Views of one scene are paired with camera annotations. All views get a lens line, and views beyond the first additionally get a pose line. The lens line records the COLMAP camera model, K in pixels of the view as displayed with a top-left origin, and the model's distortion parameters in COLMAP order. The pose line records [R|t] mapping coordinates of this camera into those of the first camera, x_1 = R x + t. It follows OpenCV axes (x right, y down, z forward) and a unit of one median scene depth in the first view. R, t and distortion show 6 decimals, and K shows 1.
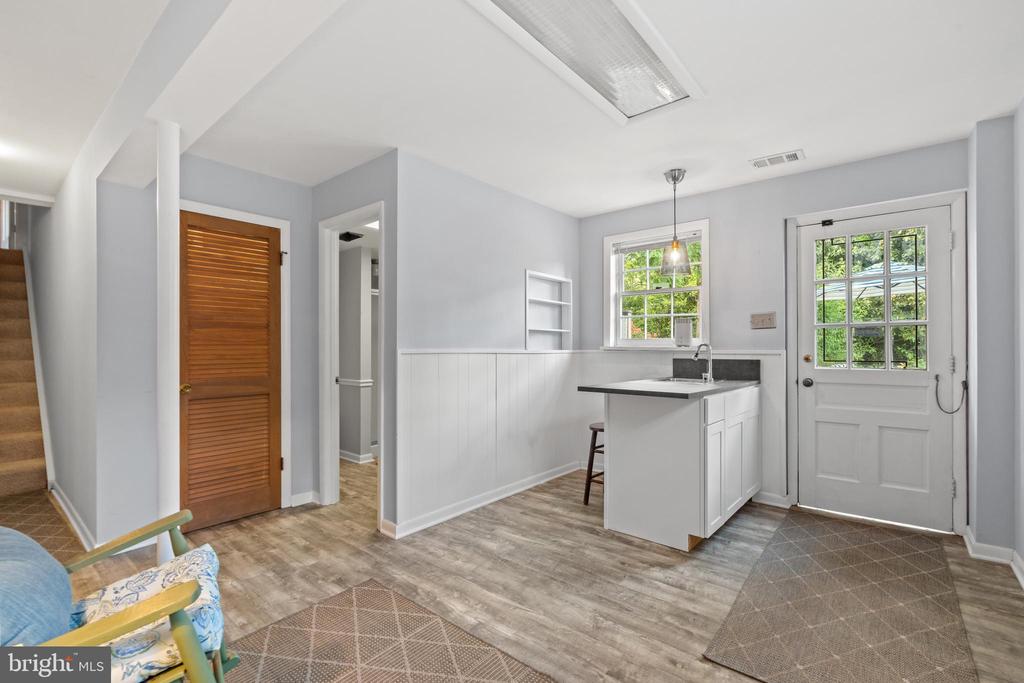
lens RADIAL K [[463.1, 0, 503.1], [0, 463.1, 345.8], [0, 0, 1]] dist [-0.002058, -0.000071]
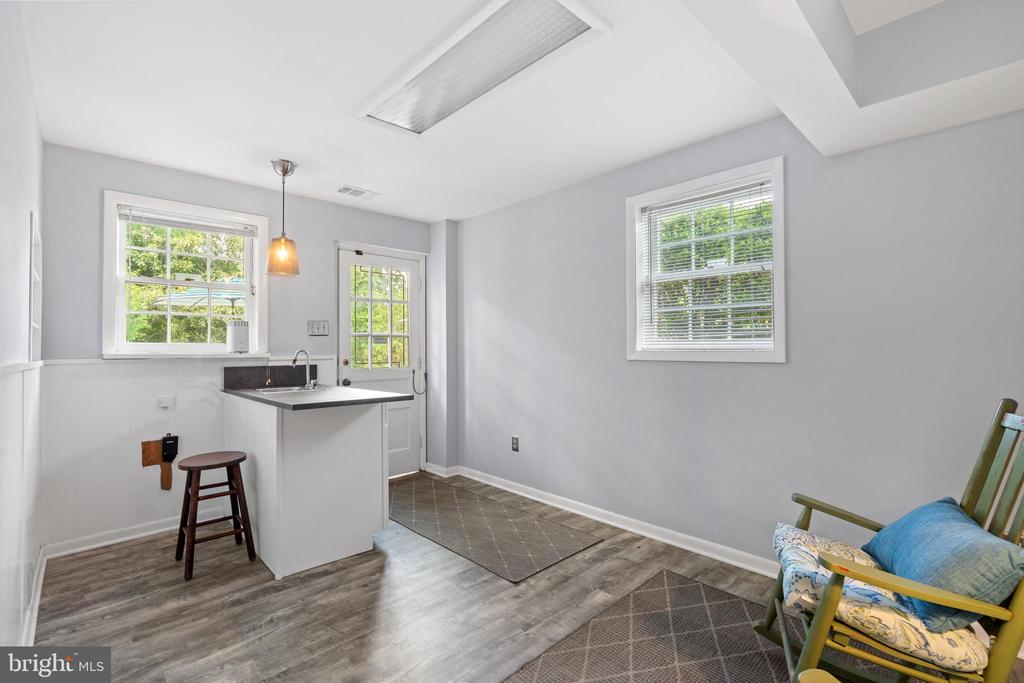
lens RADIAL K [[463.1, 0, 503.1], [0, 463.1, 345.8], [0, 0, 1]] dist [-0.002058, -0.000071]
pose [[0.113126, 0.006295, 0.993561, -0.536800], [0.004008, 0.999969, -0.006792, -0.005530], [-0.993573, 0.004750, 0.113097, 0.514910]]
